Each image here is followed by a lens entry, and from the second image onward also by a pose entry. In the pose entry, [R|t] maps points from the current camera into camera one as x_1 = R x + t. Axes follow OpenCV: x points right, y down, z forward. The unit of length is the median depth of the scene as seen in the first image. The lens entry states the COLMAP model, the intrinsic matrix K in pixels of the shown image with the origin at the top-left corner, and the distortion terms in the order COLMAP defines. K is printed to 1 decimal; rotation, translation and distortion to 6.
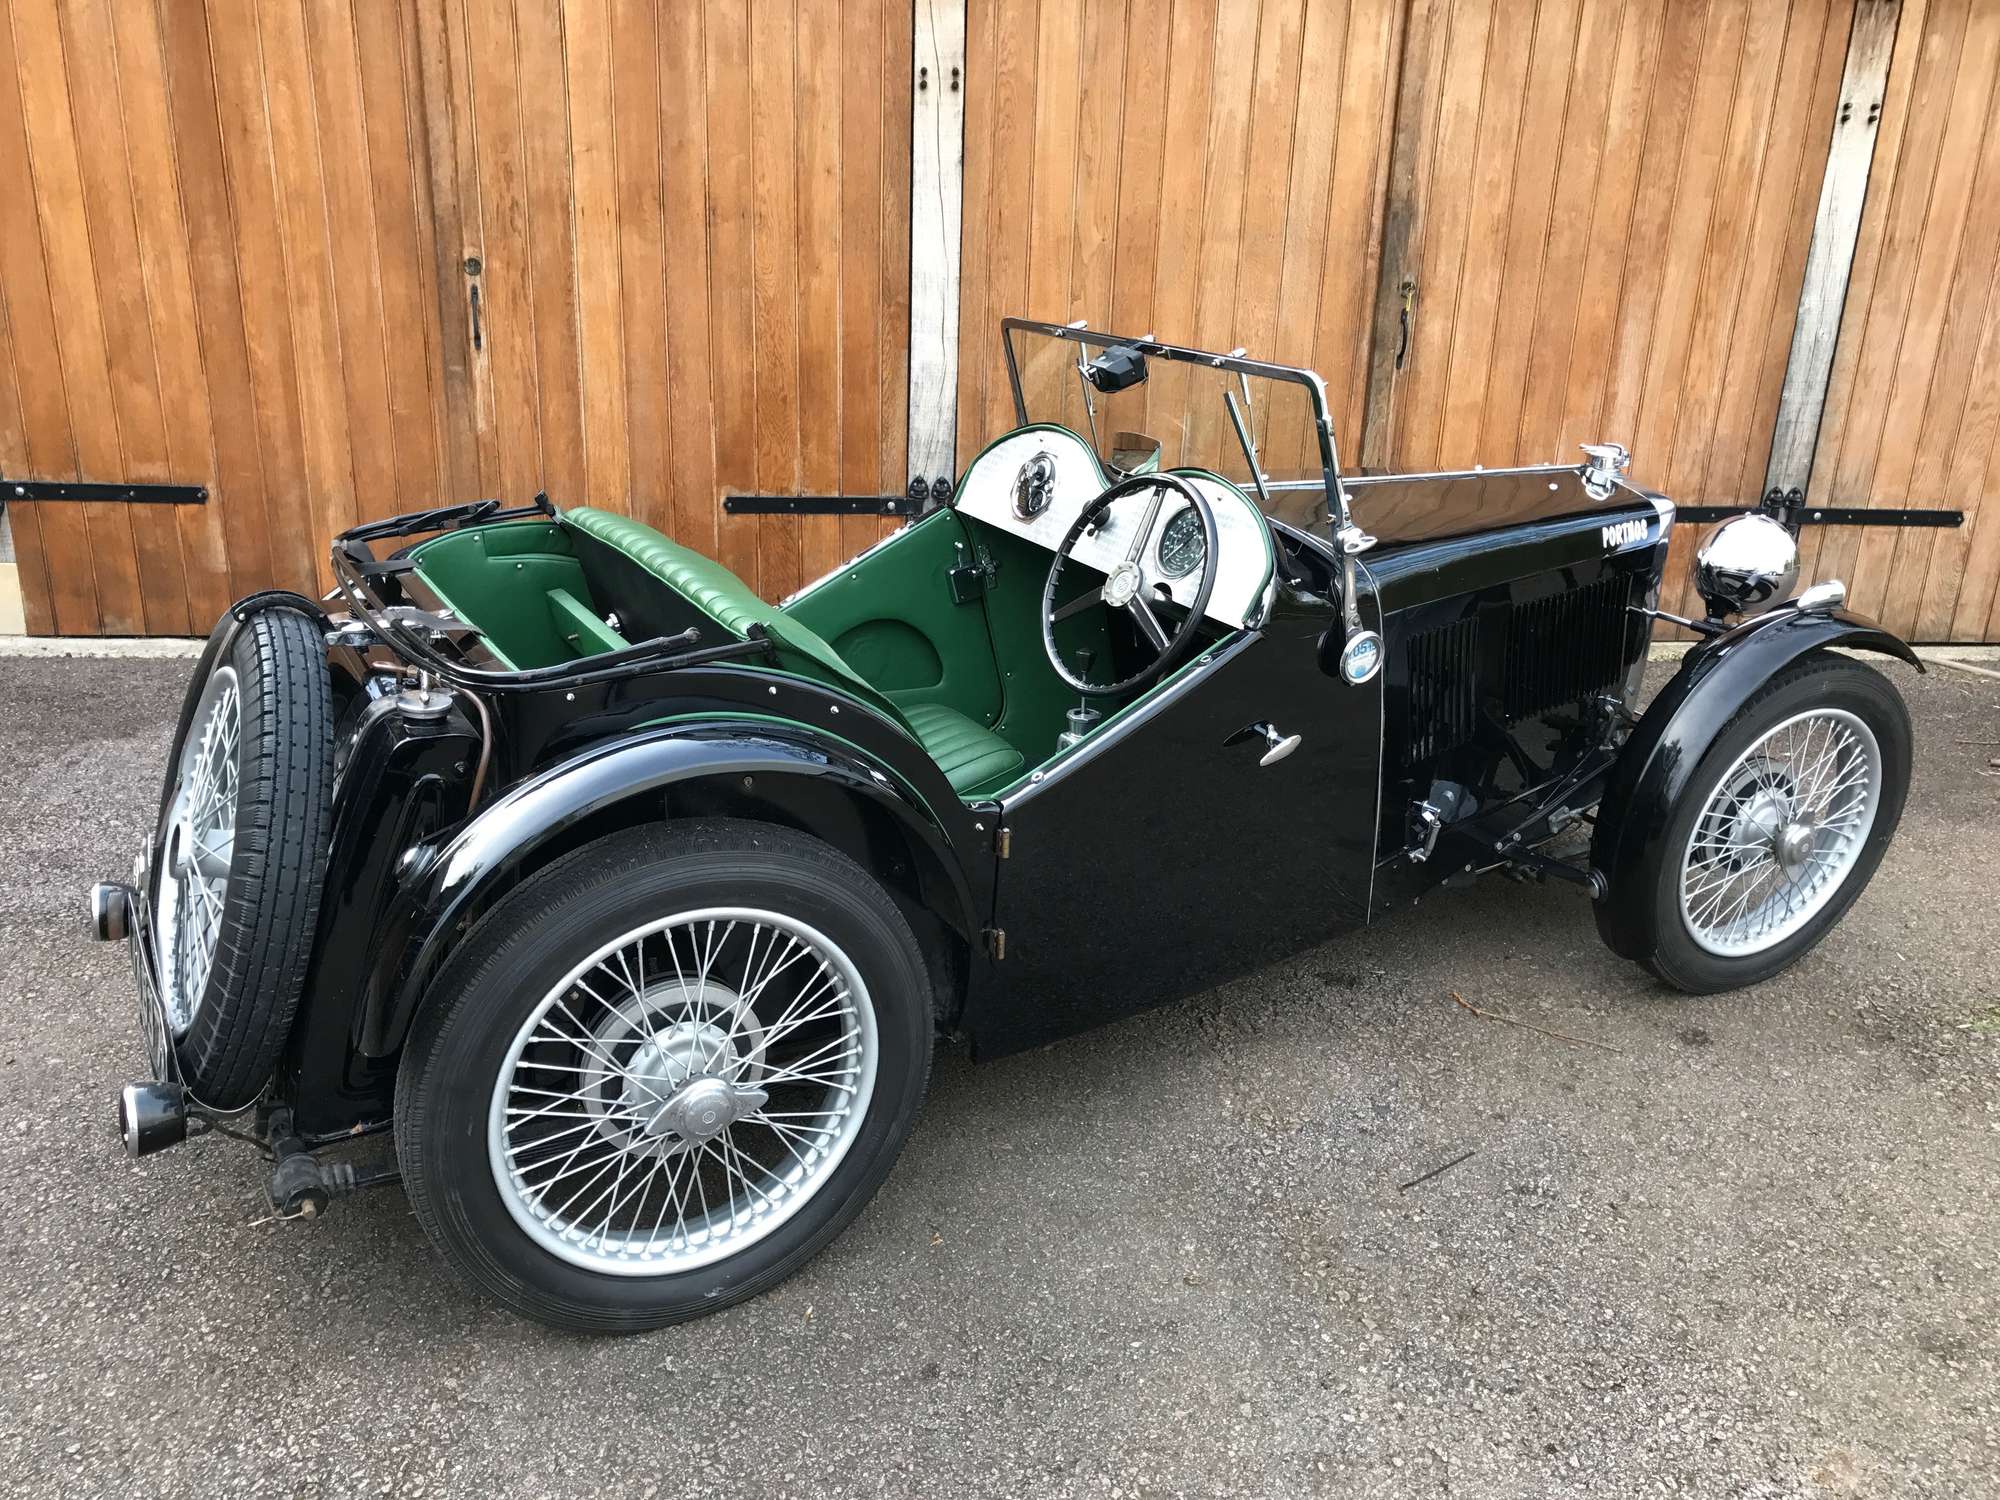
lens RADIAL K [[1618.3, 0, 1013.6], [0, 1618.3, 740.9], [0, 0, 1]] dist [0.008481, -0.015552]
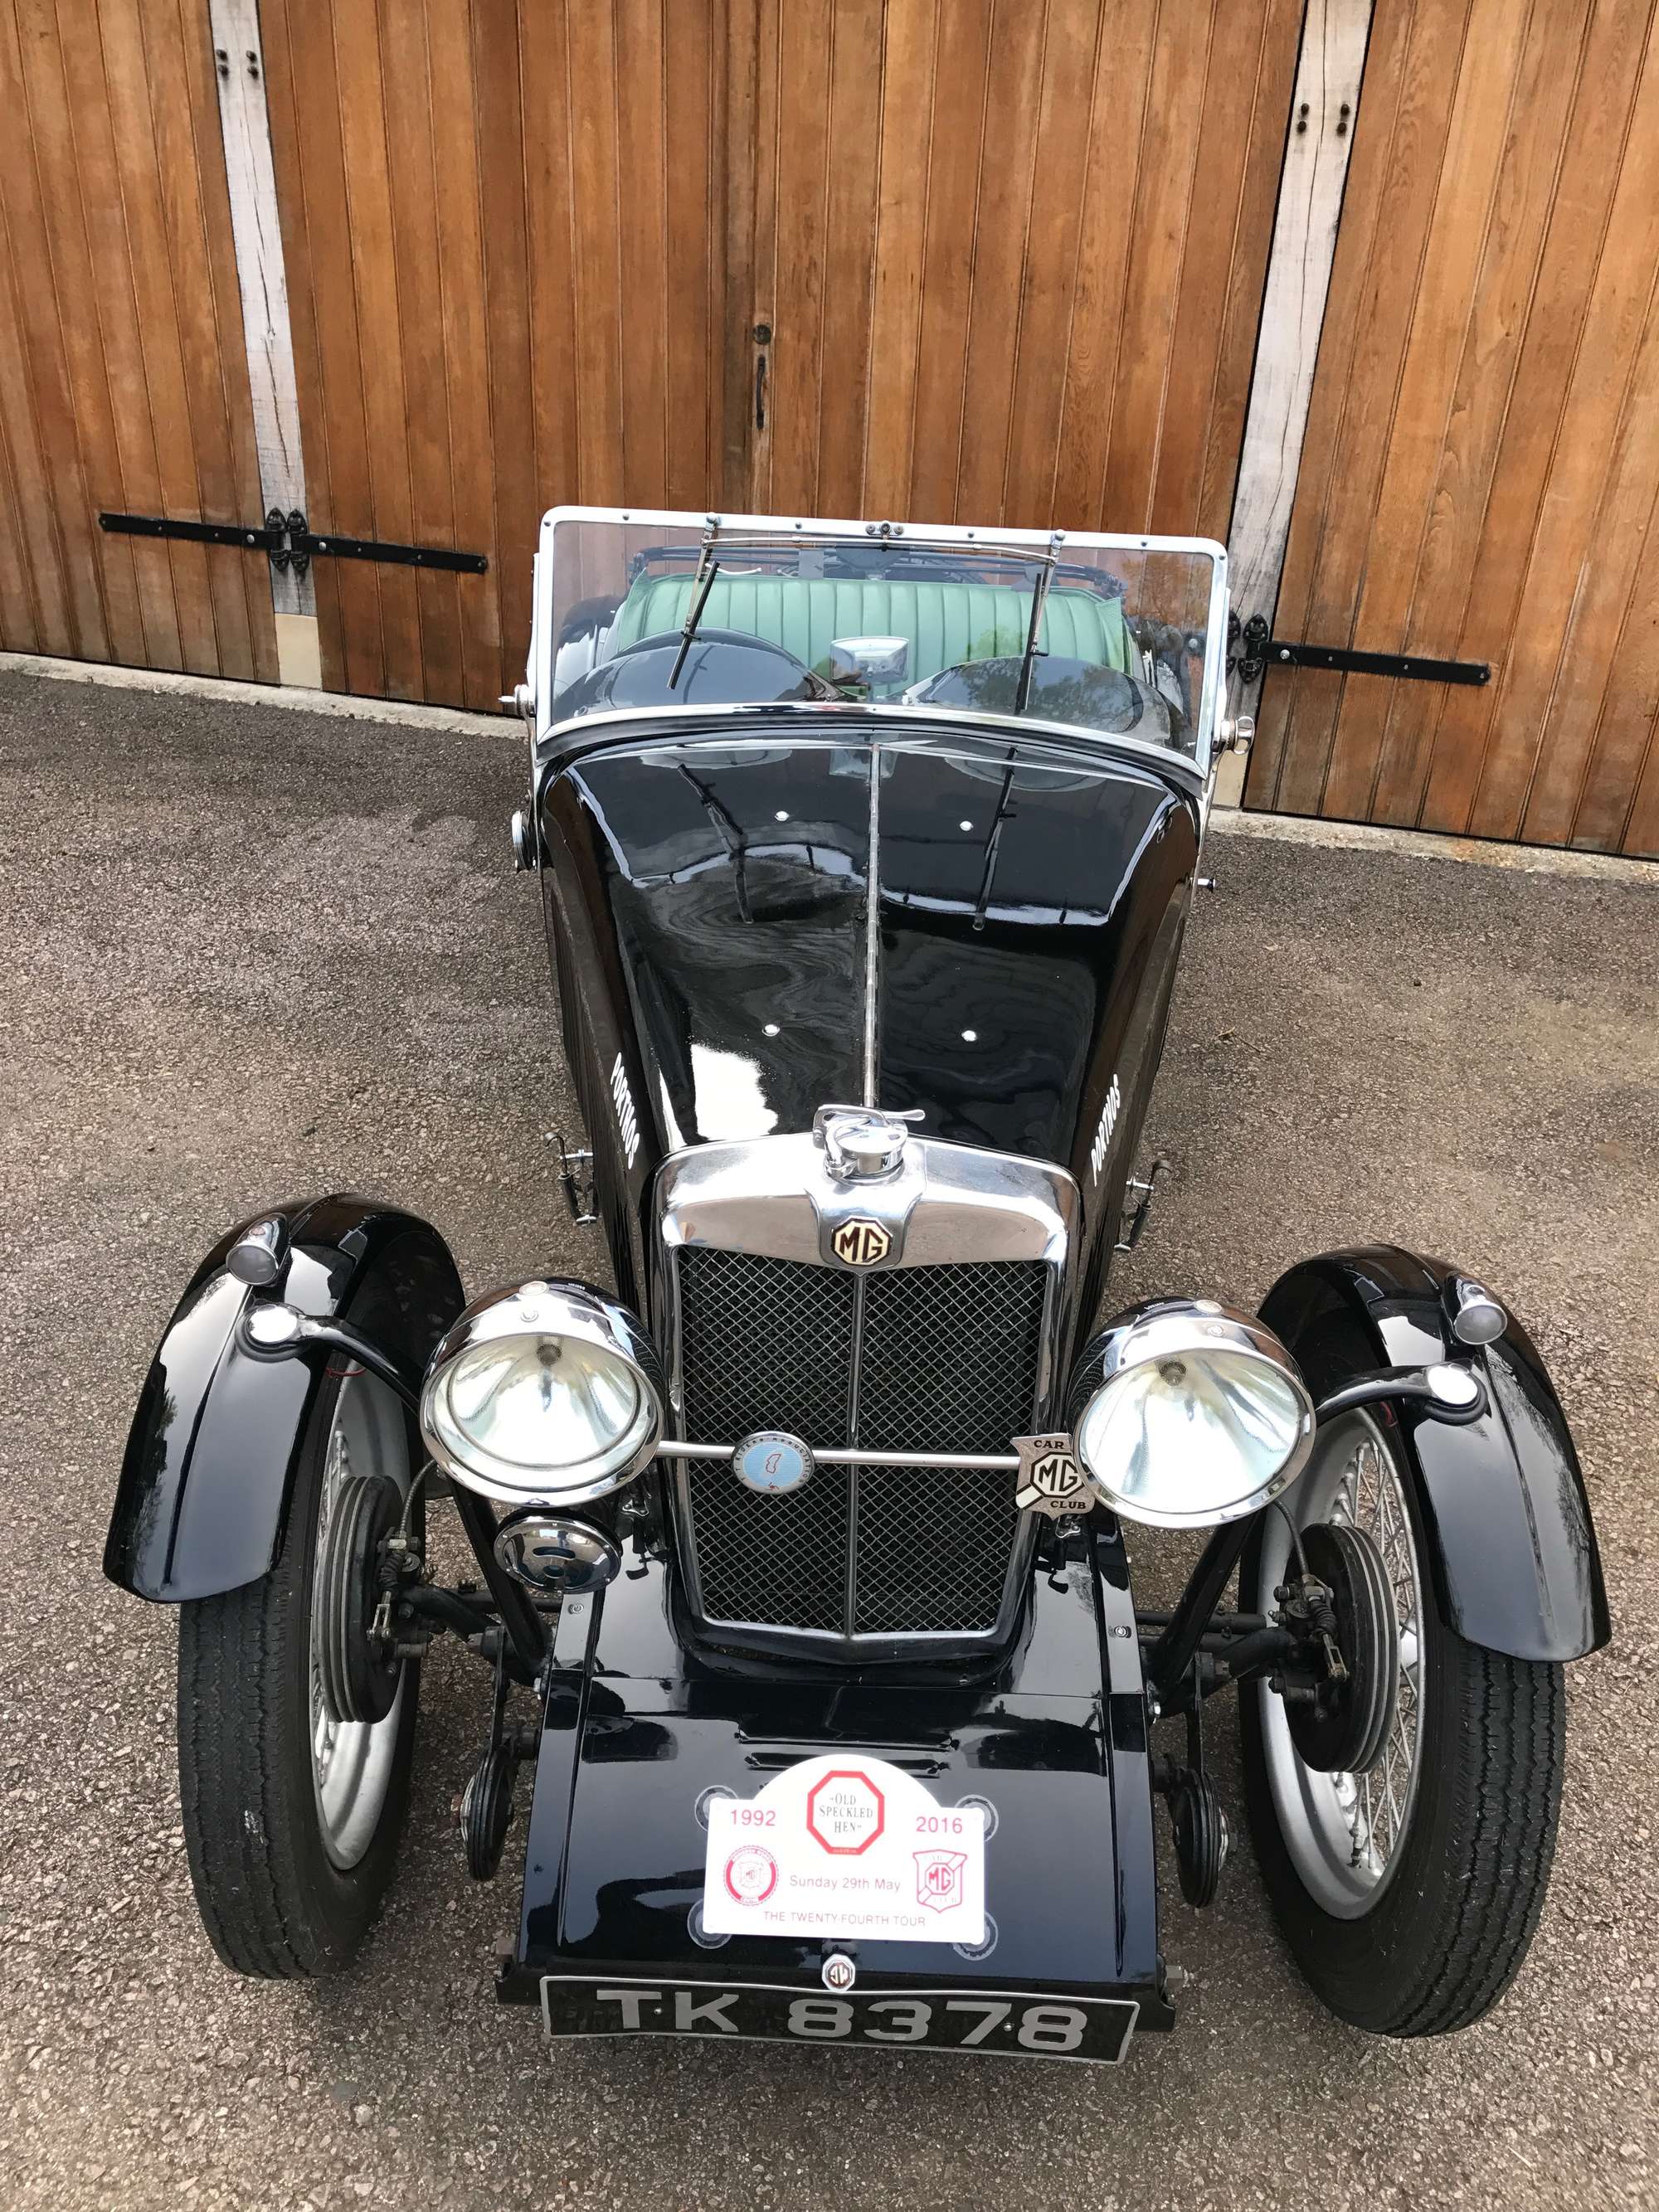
lens RADIAL K [[1789.9, 0, 841.5], [0, 1789.9, 1104.1], [0, 0, 1]] dist [0.008481, -0.015552]
pose [[0.932202, 0.185362, -0.310869, 0.099158], [-0.131960, 0.973845, 0.184965, -0.064807], [0.337024, -0.131402, 0.932281, 0.023269]]
